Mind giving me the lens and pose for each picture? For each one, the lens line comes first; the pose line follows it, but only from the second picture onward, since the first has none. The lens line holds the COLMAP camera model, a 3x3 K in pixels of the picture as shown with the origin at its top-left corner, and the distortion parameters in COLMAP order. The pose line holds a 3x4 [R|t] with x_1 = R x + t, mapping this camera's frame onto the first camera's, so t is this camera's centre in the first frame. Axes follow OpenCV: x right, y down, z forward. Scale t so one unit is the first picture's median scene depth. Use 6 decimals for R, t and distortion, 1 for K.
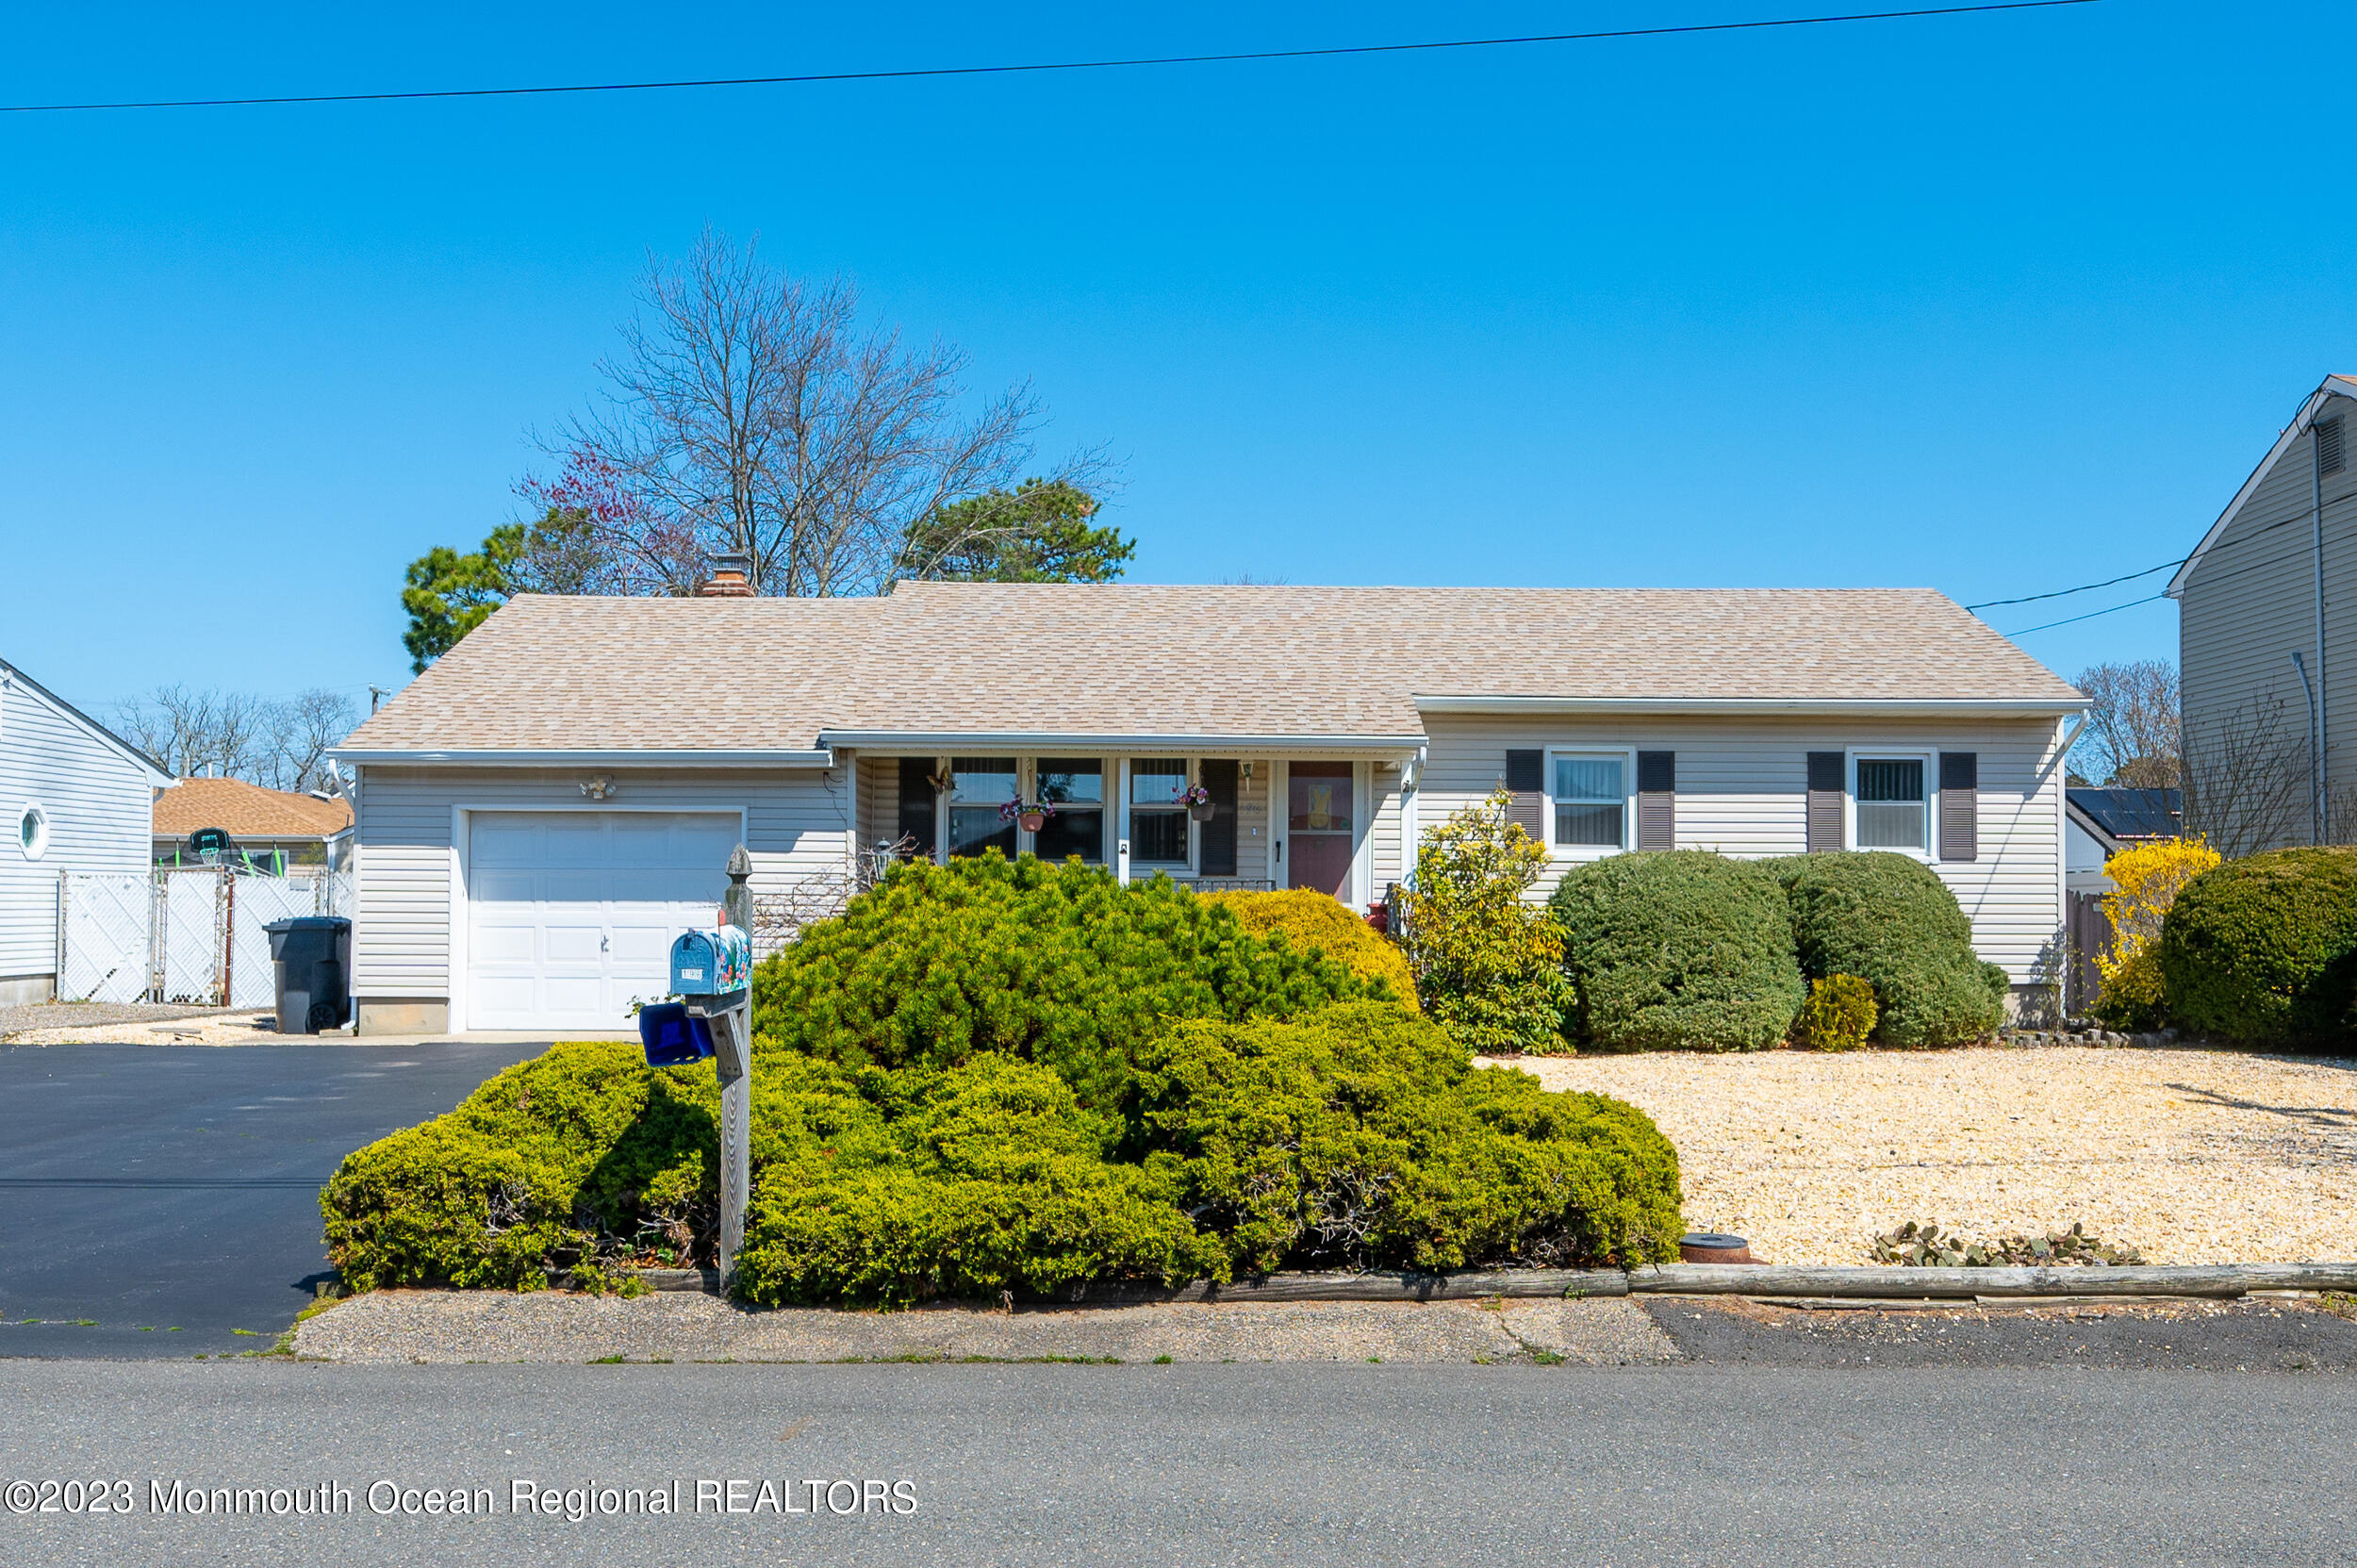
lens RADIAL K [[1434.2, 0, 1178.5], [0, 1434.2, 808.4], [0, 0, 1]] dist [-0.001842, 0.000792]
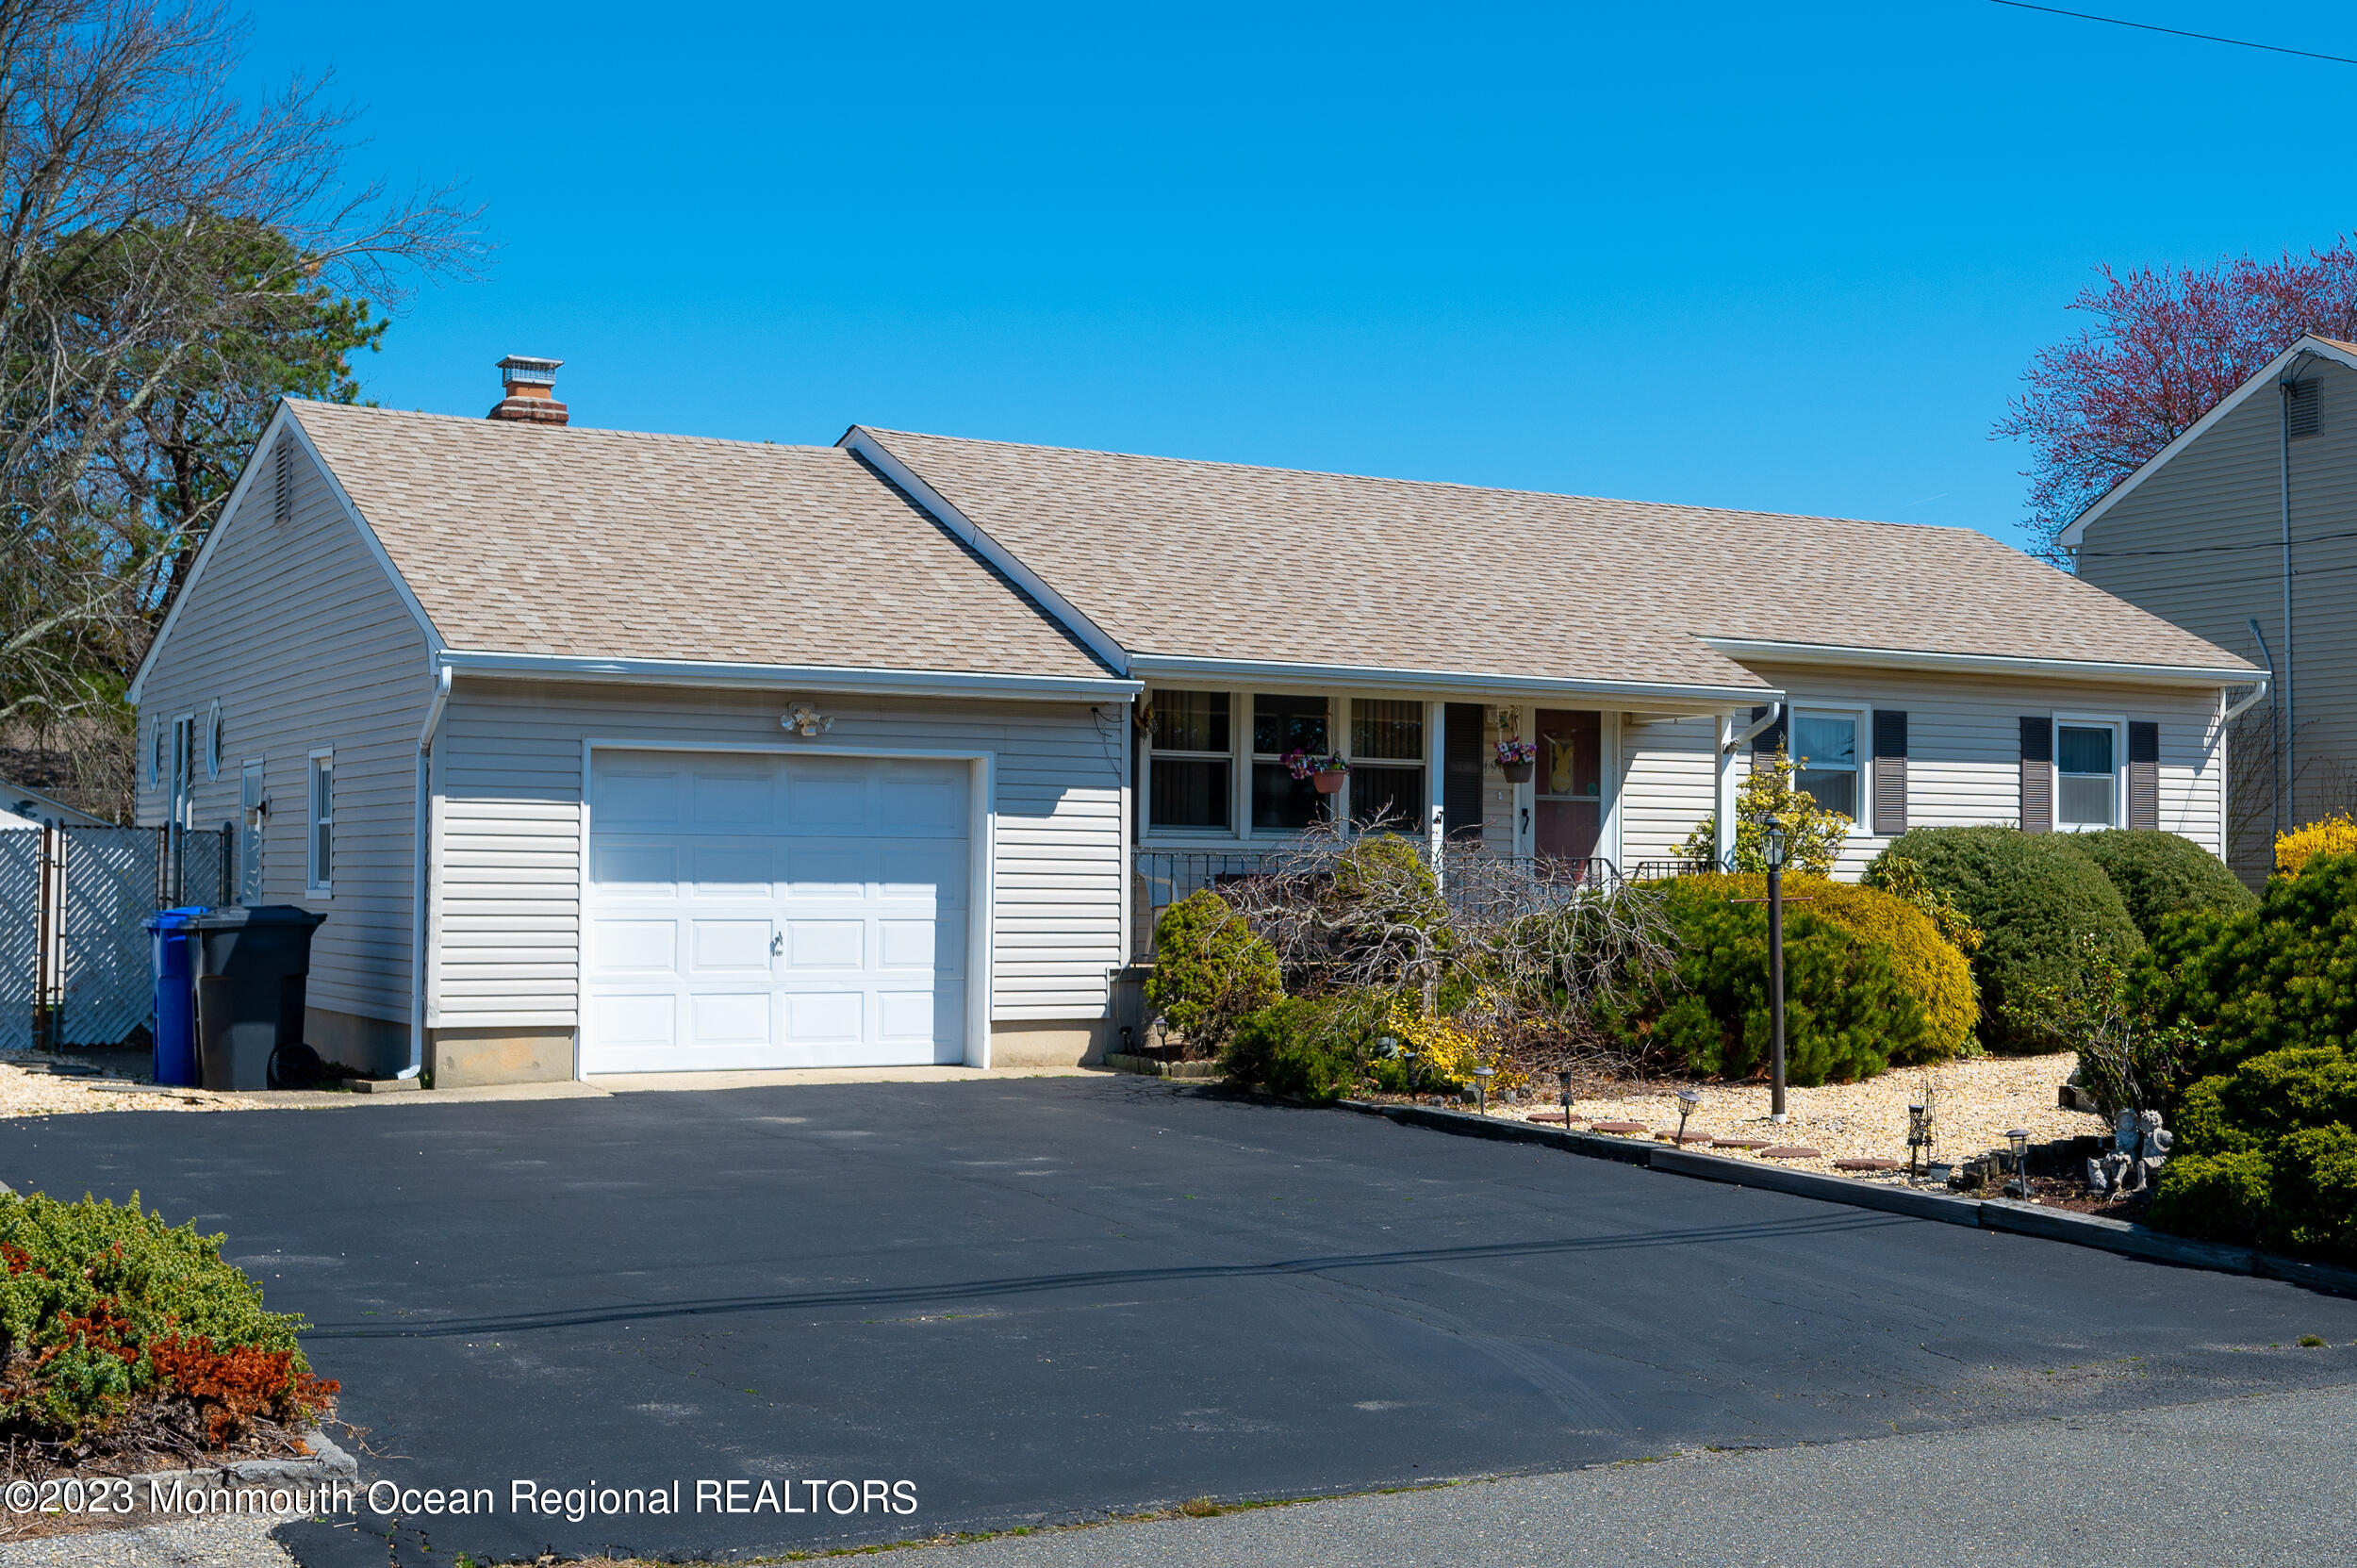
lens RADIAL K [[2029.6, 0, 1178.6], [0, 2029.6, 774.1], [0, 0, 1]] dist [0.012958, -0.001852]
pose [[0.929130, 0.020547, 0.369183, -0.532068], [-0.026234, 0.999602, 0.010390, -0.002998], [-0.368822, -0.019339, 0.929299, 0.013488]]
